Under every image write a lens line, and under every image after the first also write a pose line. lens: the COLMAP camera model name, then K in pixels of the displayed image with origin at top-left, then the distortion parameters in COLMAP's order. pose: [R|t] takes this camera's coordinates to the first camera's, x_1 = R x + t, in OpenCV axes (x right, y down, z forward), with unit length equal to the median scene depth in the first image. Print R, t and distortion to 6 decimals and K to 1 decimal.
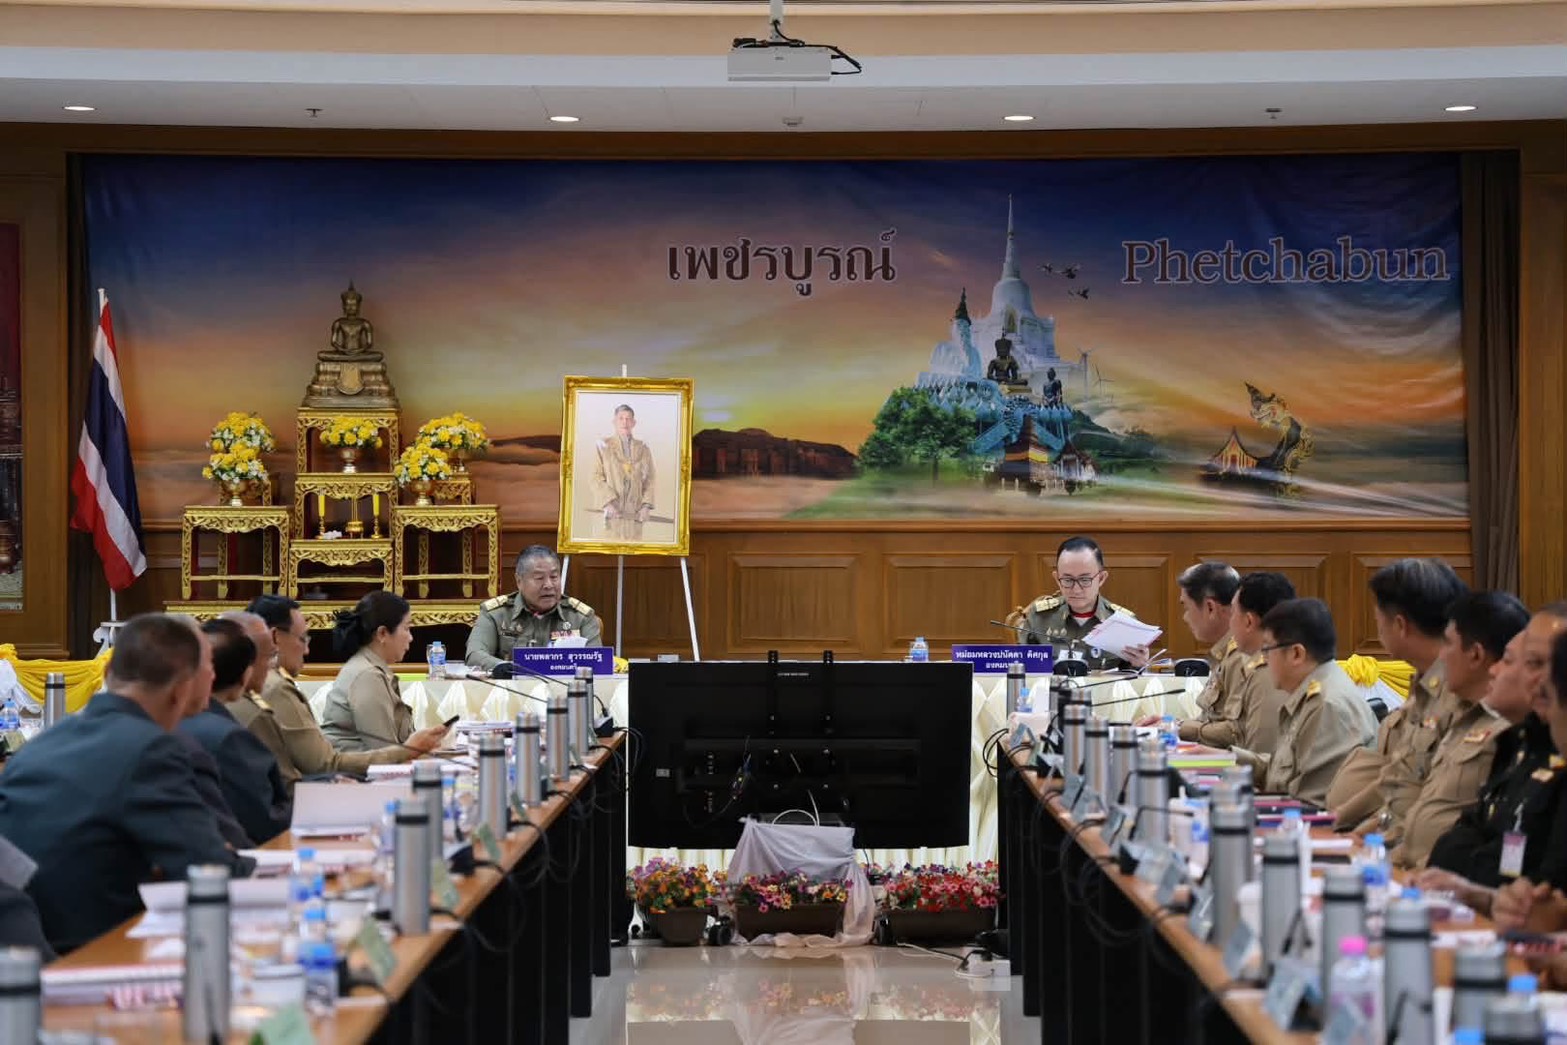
lens RADIAL K [[4414.0, 0, 783.5], [0, 4414.0, 522.5], [0, 0, 1]] dist [0.710607, -0.814571]
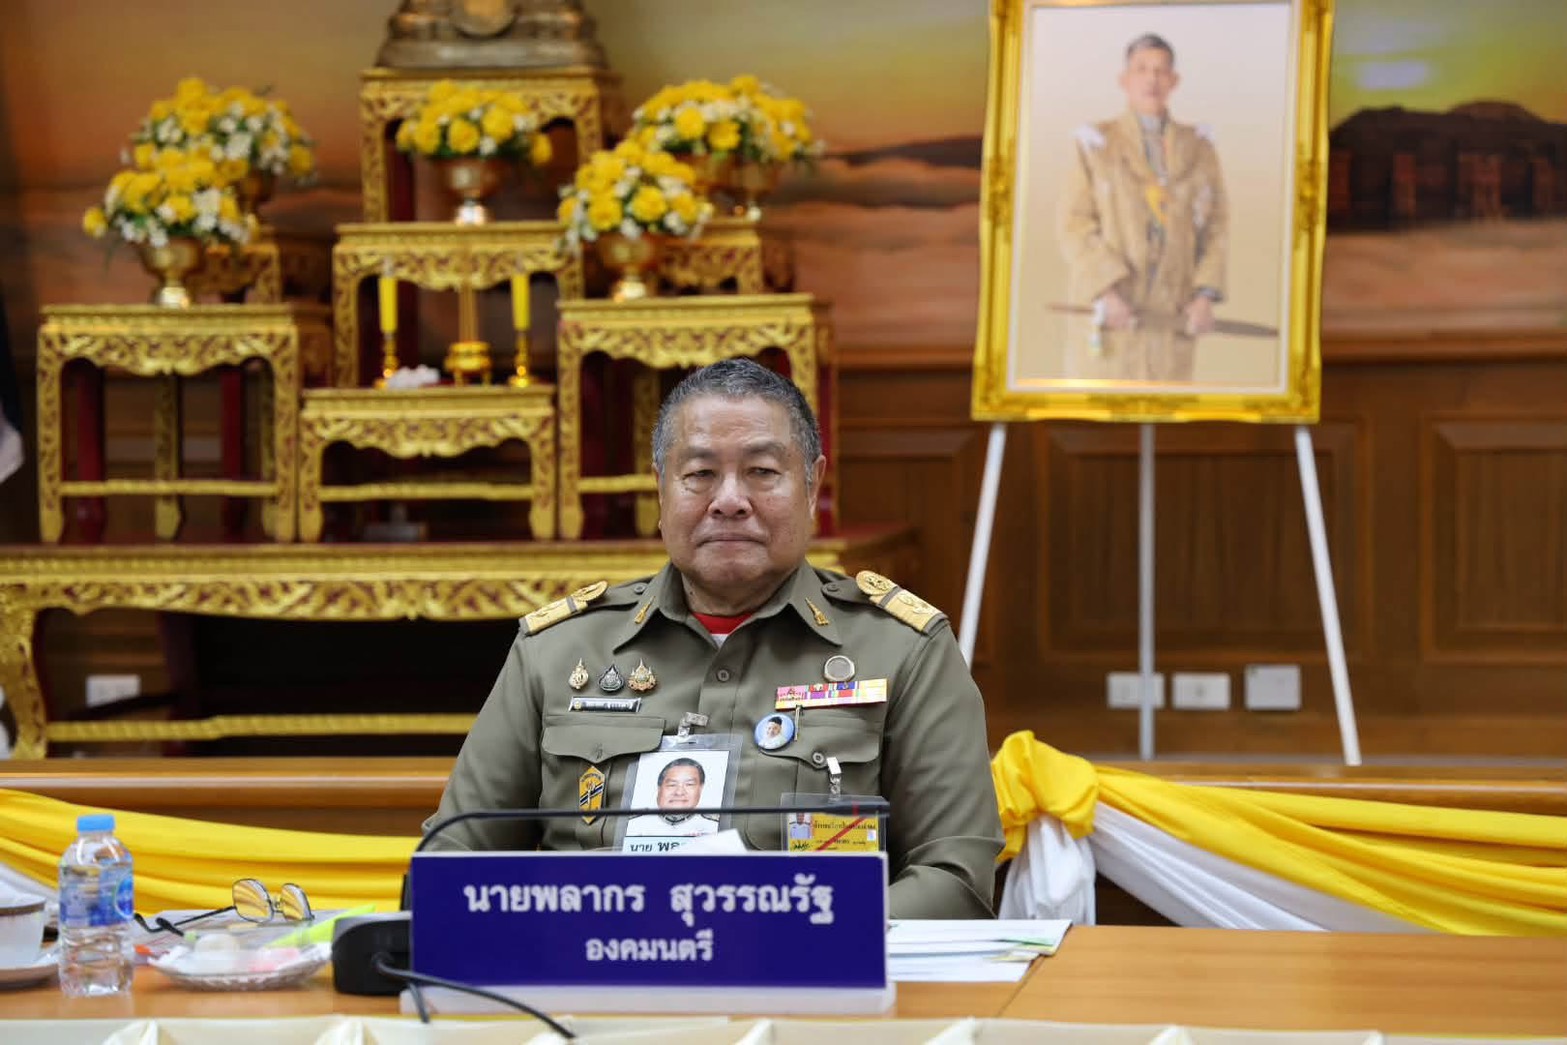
lens RADIAL K [[4414.0, 0, 783.5], [0, 4414.0, 522.5], [0, 0, 1]] dist [0.710607, -0.814571]
pose [[0.988884, -0.006538, -0.148546, -0.009897], [0.010375, 0.999632, 0.025069, 0.006037], [0.148328, -0.026332, 0.988588, 0.609403]]
